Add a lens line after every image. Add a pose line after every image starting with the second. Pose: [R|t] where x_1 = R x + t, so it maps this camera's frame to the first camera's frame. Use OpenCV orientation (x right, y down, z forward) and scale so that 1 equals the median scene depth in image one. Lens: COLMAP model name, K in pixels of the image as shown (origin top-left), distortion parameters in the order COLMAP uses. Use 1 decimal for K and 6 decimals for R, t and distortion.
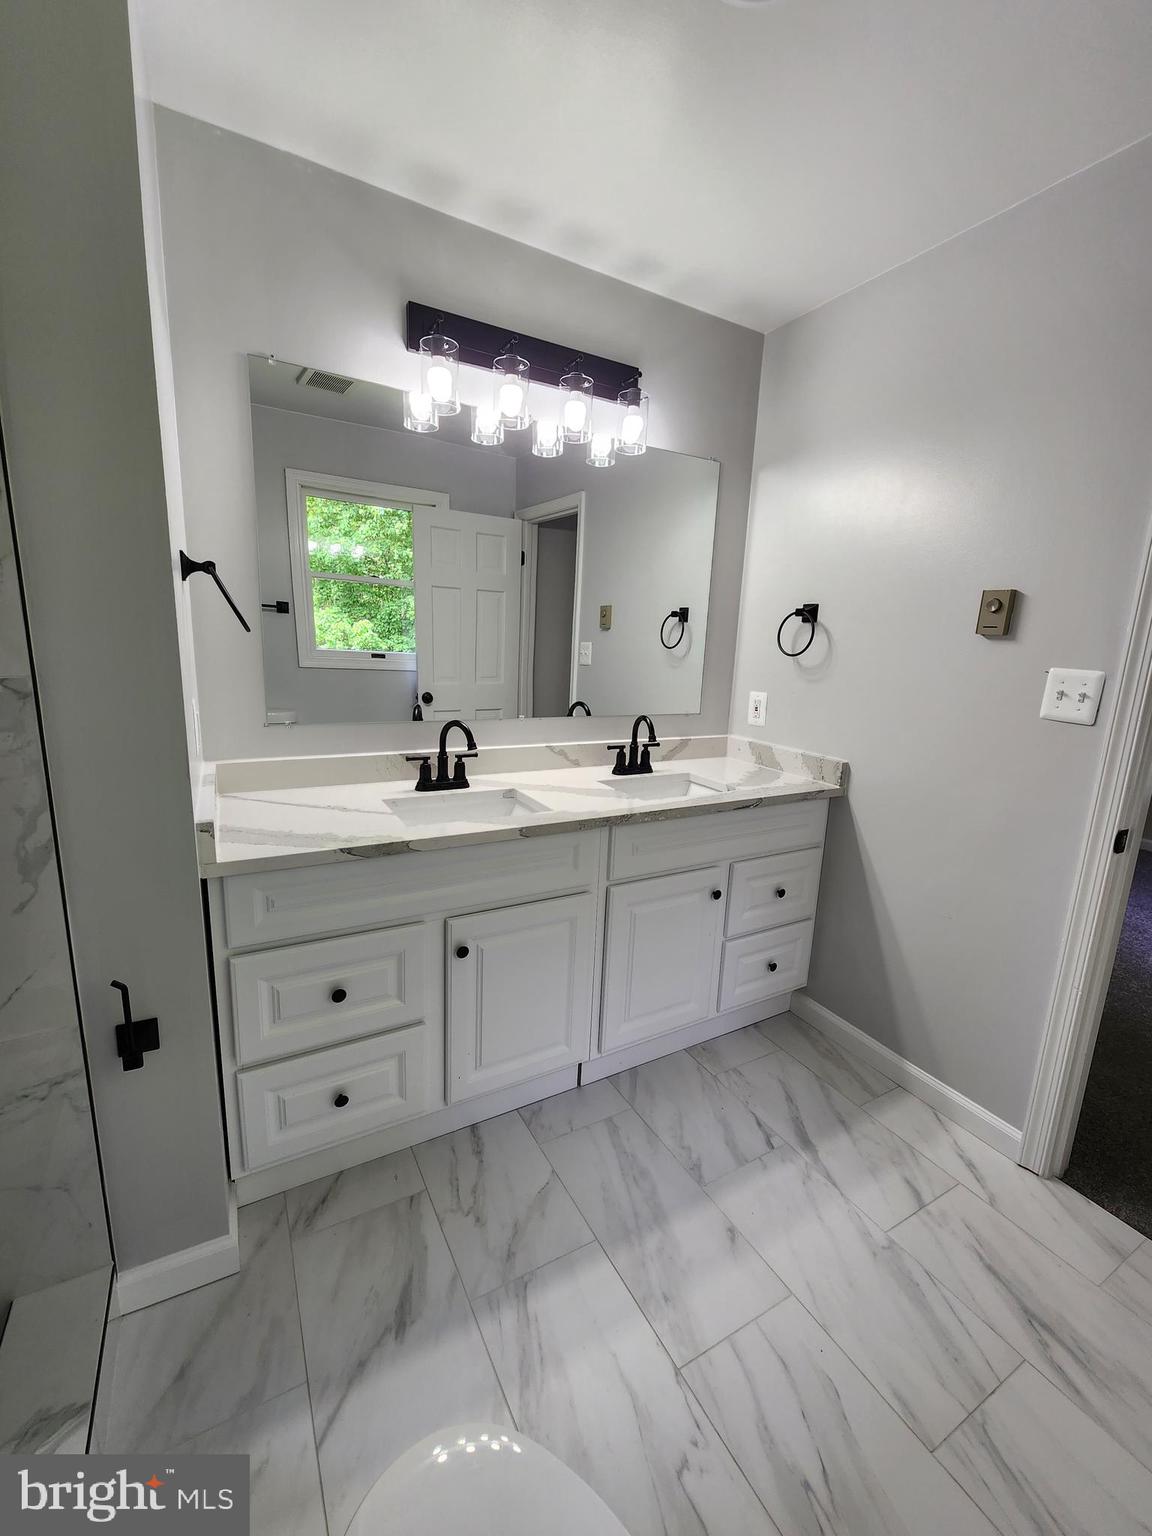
lens RADIAL K [[632.2, 0, 561.0], [0, 632.2, 771.5], [0, 0, 1]] dist [0.002170, -0.002541]
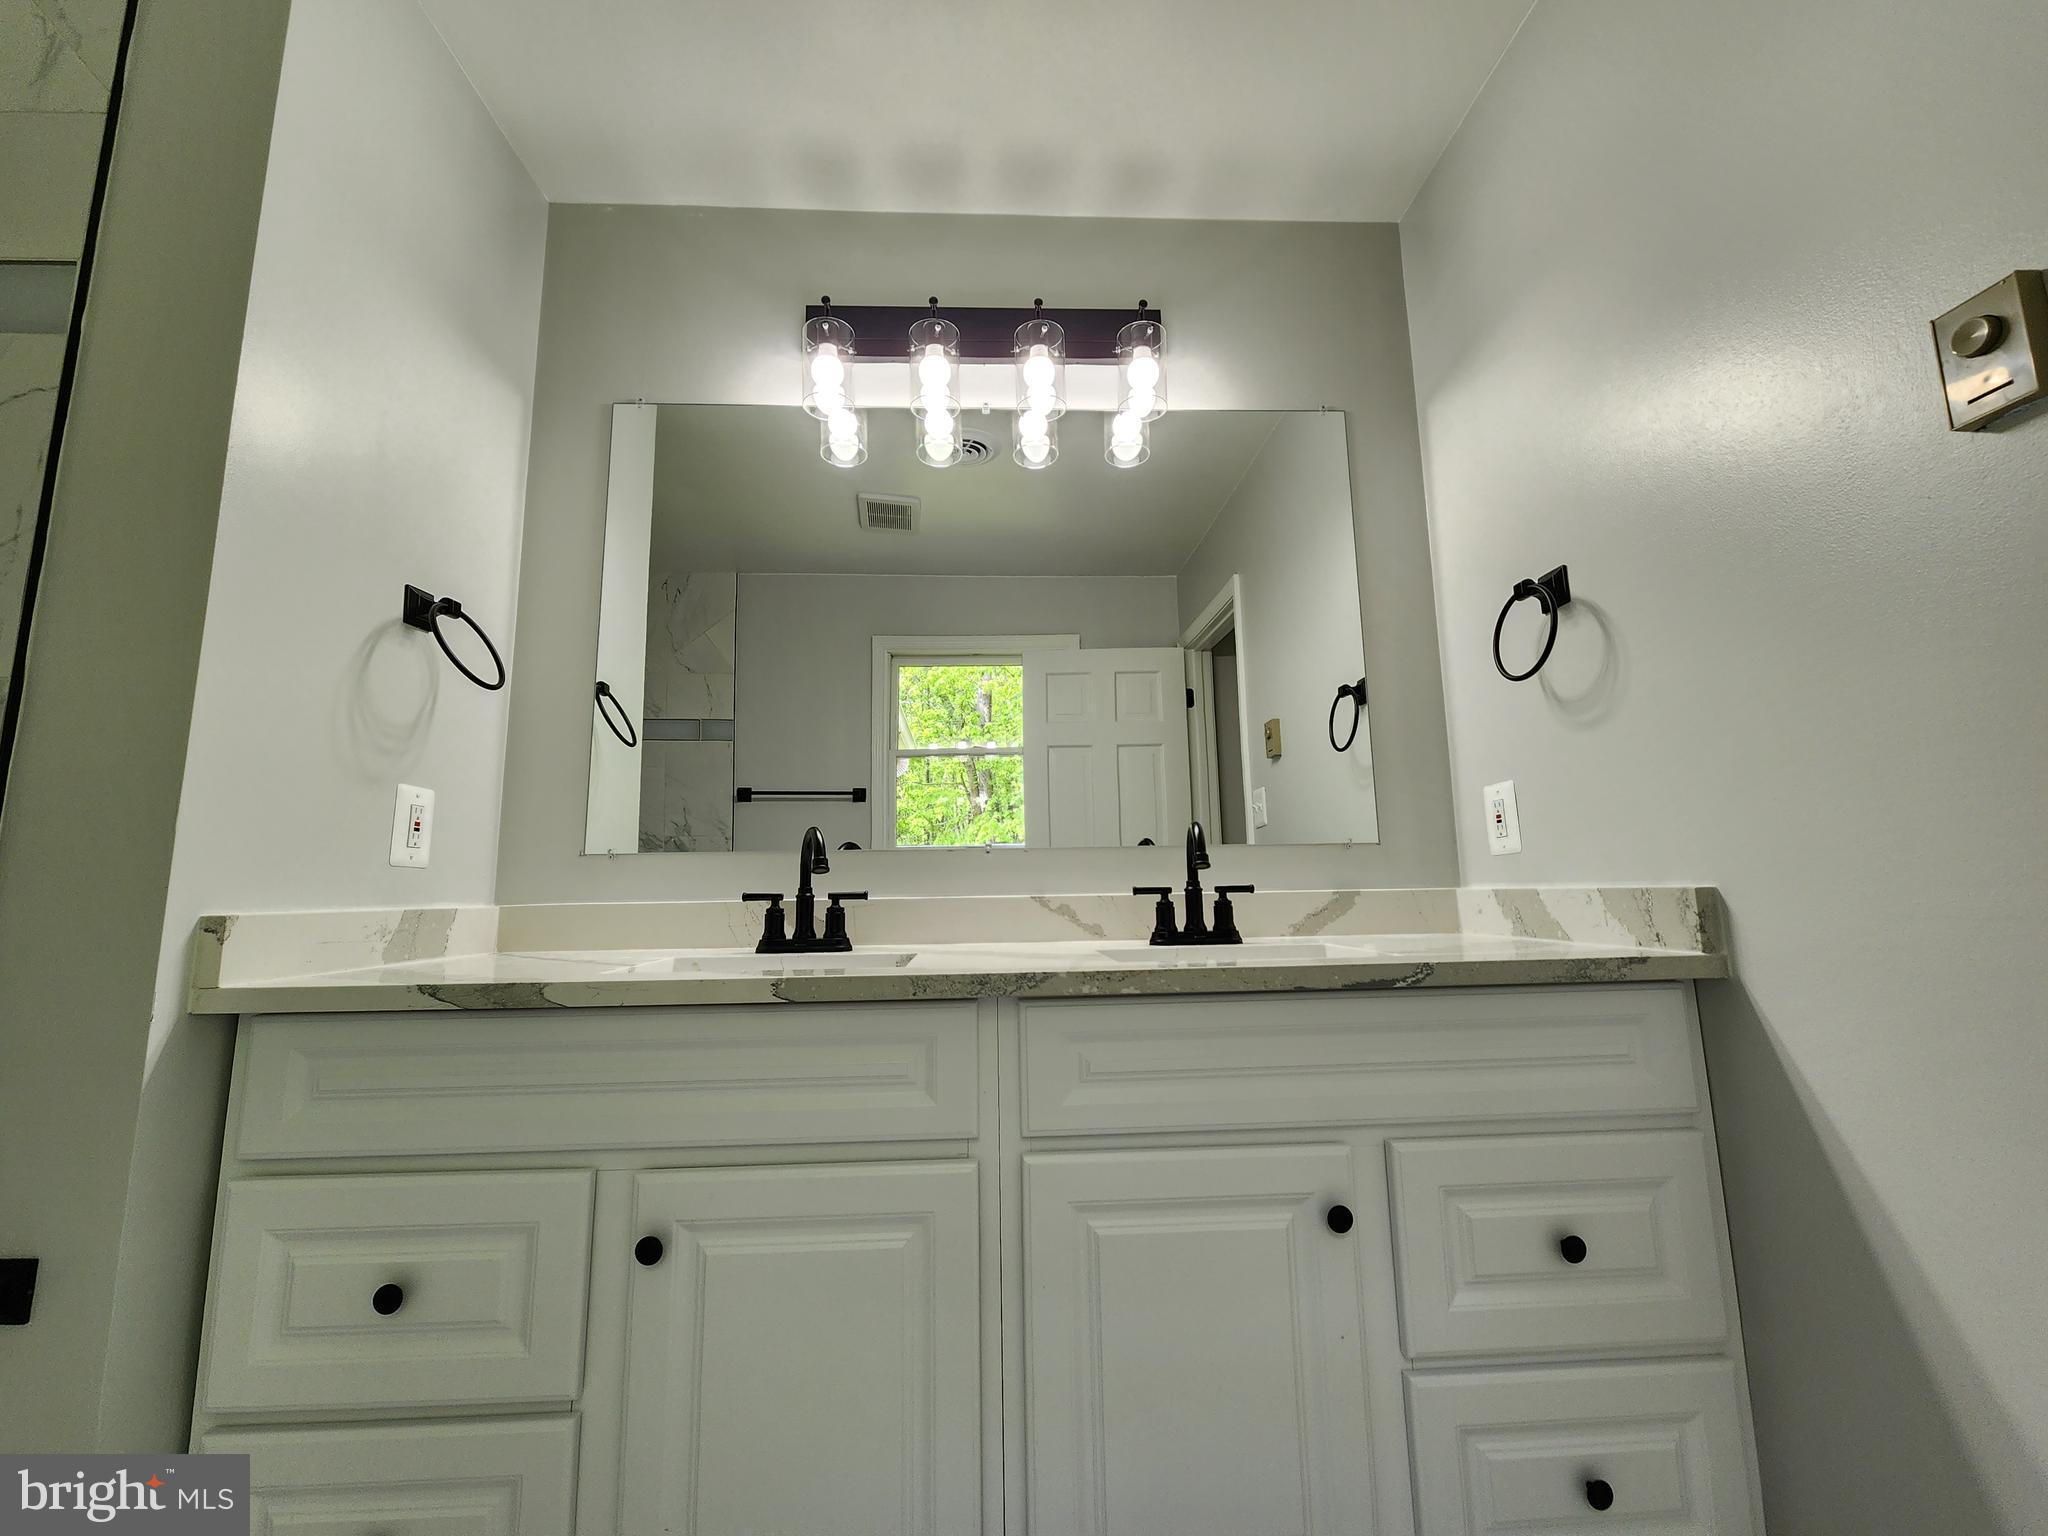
lens RADIAL K [[842.9, 0, 990.6], [0, 842.9, 767.1], [0, 0, 1]] dist [0.002170, -0.002541]
pose [[0.893794, -0.115089, -0.433459, 0.279527], [-0.043902, 0.939417, -0.339953, 0.106812], [0.446324, 0.322878, 0.834593, 0.336450]]
